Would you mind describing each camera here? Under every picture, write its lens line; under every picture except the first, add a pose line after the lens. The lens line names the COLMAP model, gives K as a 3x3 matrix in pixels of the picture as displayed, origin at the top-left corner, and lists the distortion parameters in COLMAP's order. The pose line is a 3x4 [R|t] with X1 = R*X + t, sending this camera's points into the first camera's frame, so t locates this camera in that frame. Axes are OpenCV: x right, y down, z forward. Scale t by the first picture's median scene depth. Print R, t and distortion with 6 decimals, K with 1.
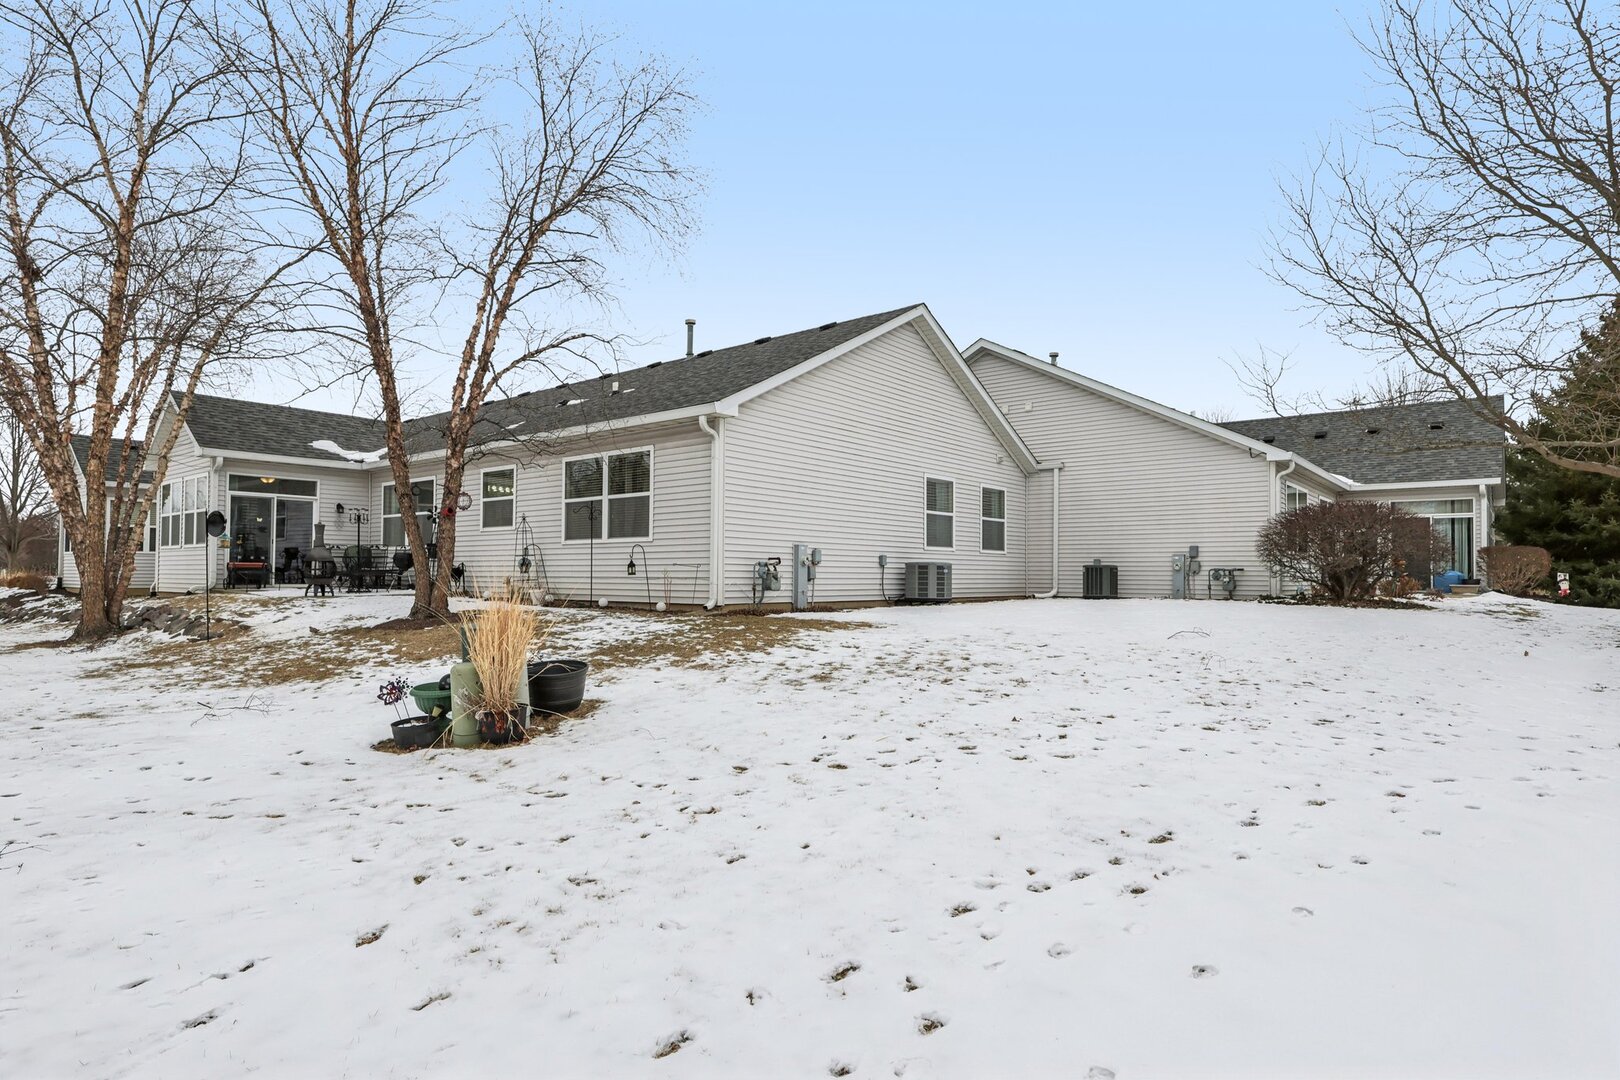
lens RADIAL K [[902.2, 0, 811.4], [0, 902.2, 551.1], [0, 0, 1]] dist [0.003161, 0.000208]
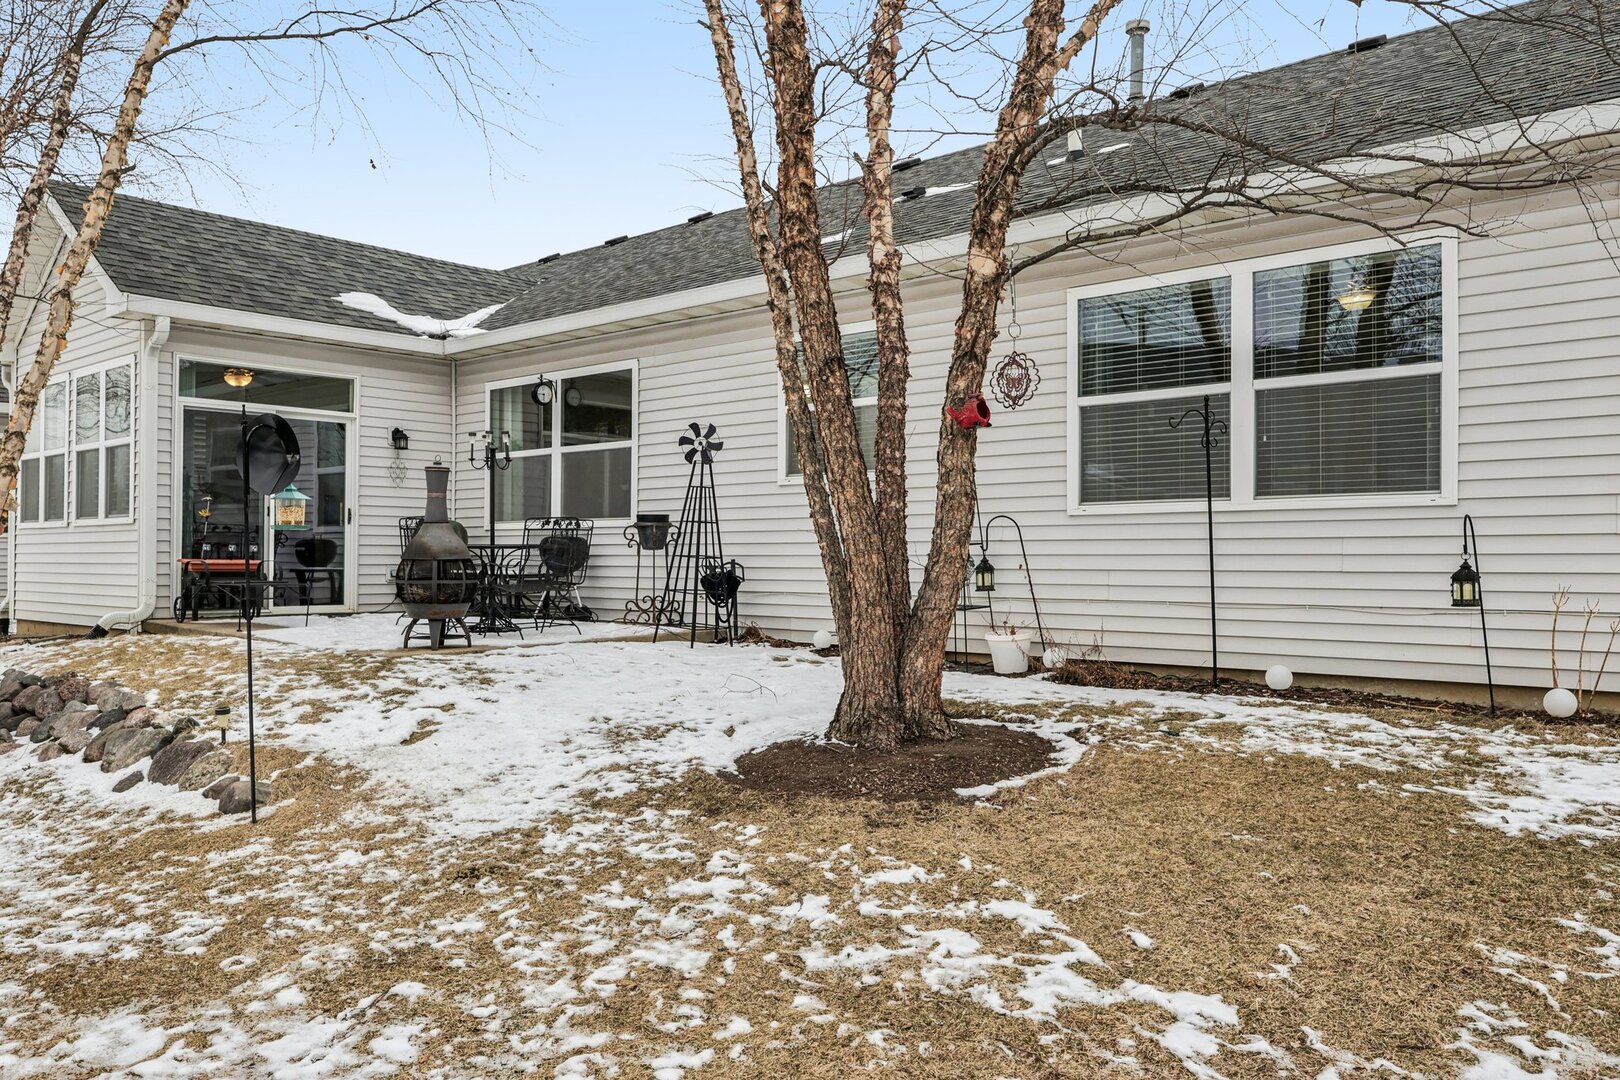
lens RADIAL K [[1299.1, 0, 809.1], [0, 1299.1, 538.9], [0, 0, 1]] dist [0.003942, 0.003840]
pose [[0.999080, -0.003763, -0.042717, -0.318246], [0.004278, 0.999919, 0.011987, -0.003711], [0.042669, -0.012159, 0.999015, 0.387125]]
